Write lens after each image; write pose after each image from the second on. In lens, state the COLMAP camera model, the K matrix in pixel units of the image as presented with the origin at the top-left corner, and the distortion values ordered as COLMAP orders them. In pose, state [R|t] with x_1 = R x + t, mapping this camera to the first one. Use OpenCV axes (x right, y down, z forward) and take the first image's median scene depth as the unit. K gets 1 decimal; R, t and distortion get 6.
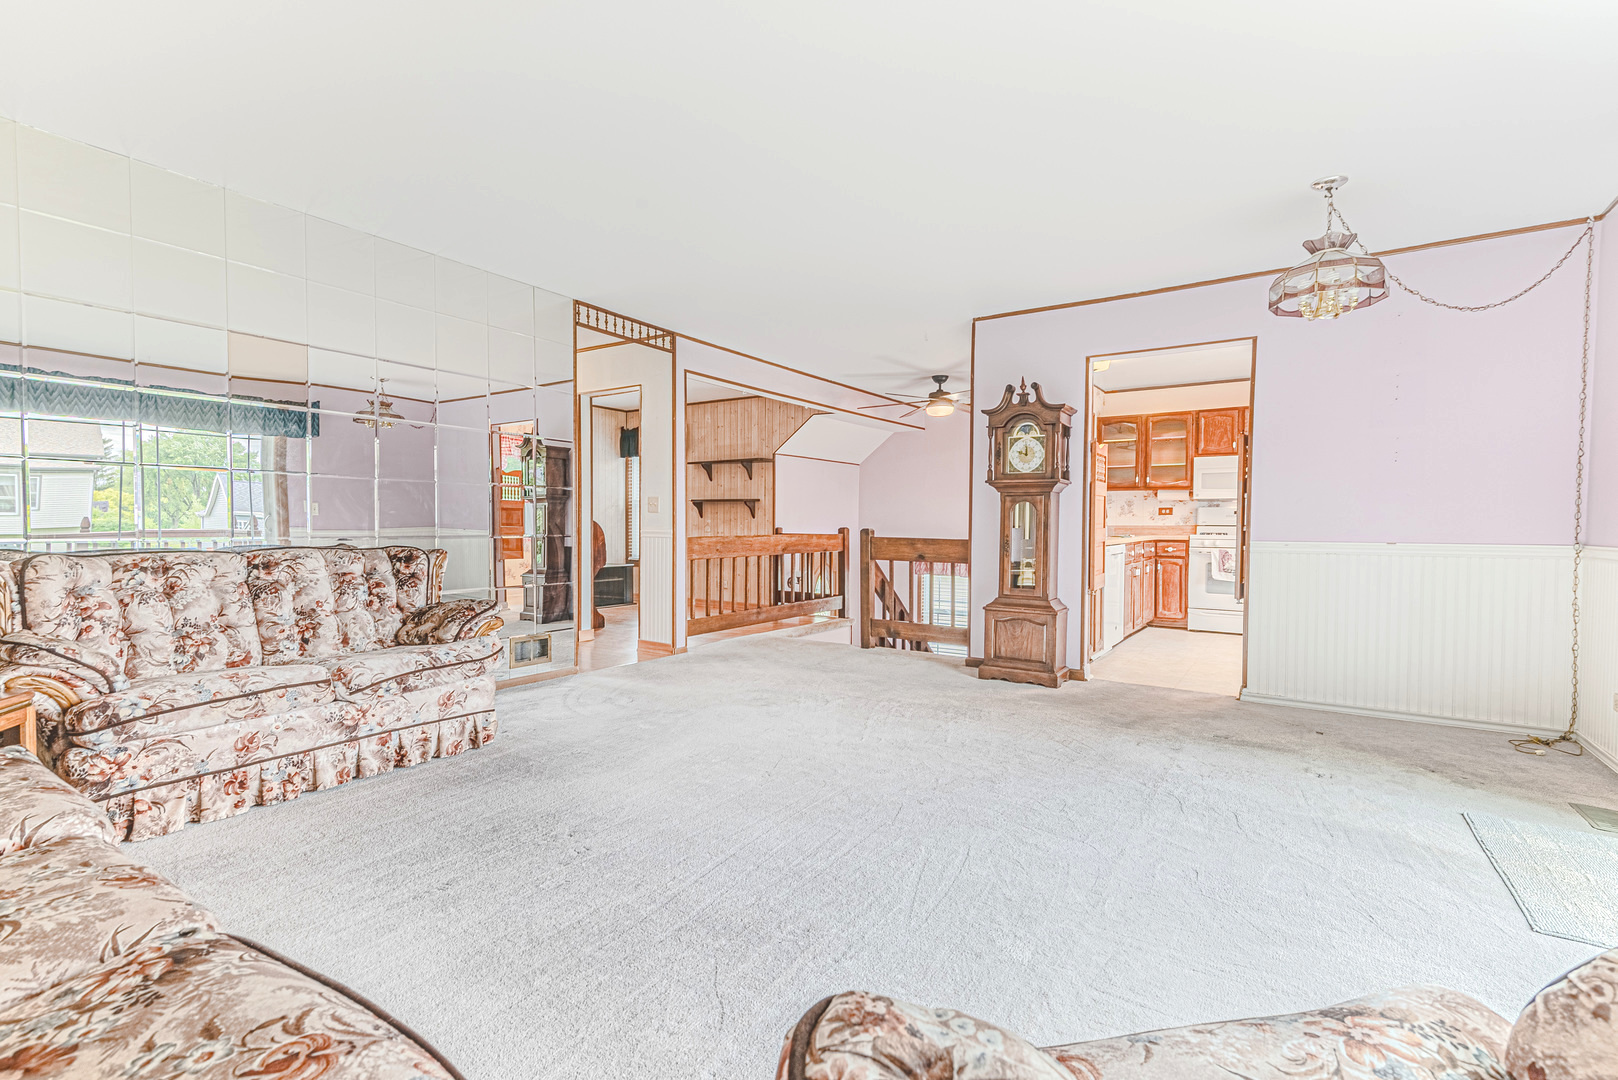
lens RADIAL K [[729.3, 0, 809.1], [0, 729.3, 540.7], [0, 0, 1]] dist [0.015248, -0.001150]
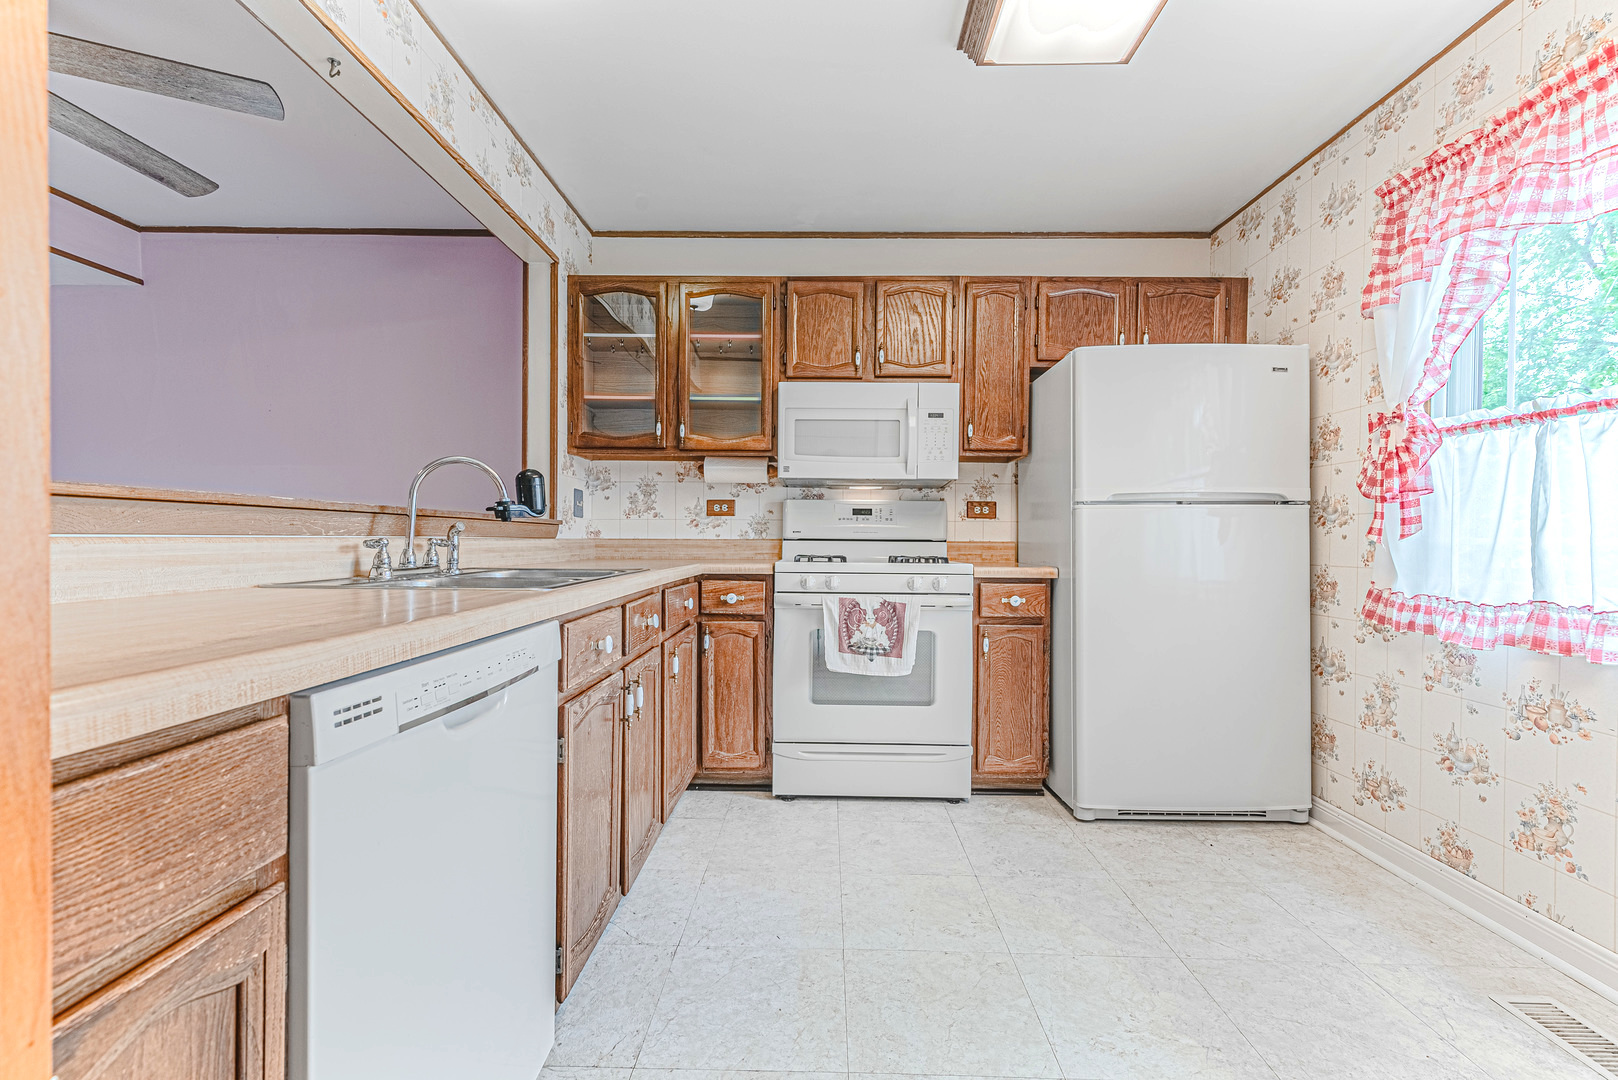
lens RADIAL K [[729.3, 0, 810.6], [0, 729.3, 543.6], [0, 0, 1]] dist [0.015248, -0.001150]
pose [[0.838676, -0.000742, 0.544630, 0.307328], [0.009419, 0.999869, -0.013143, -0.012336], [-0.544549, 0.016153, 0.838574, 0.631611]]
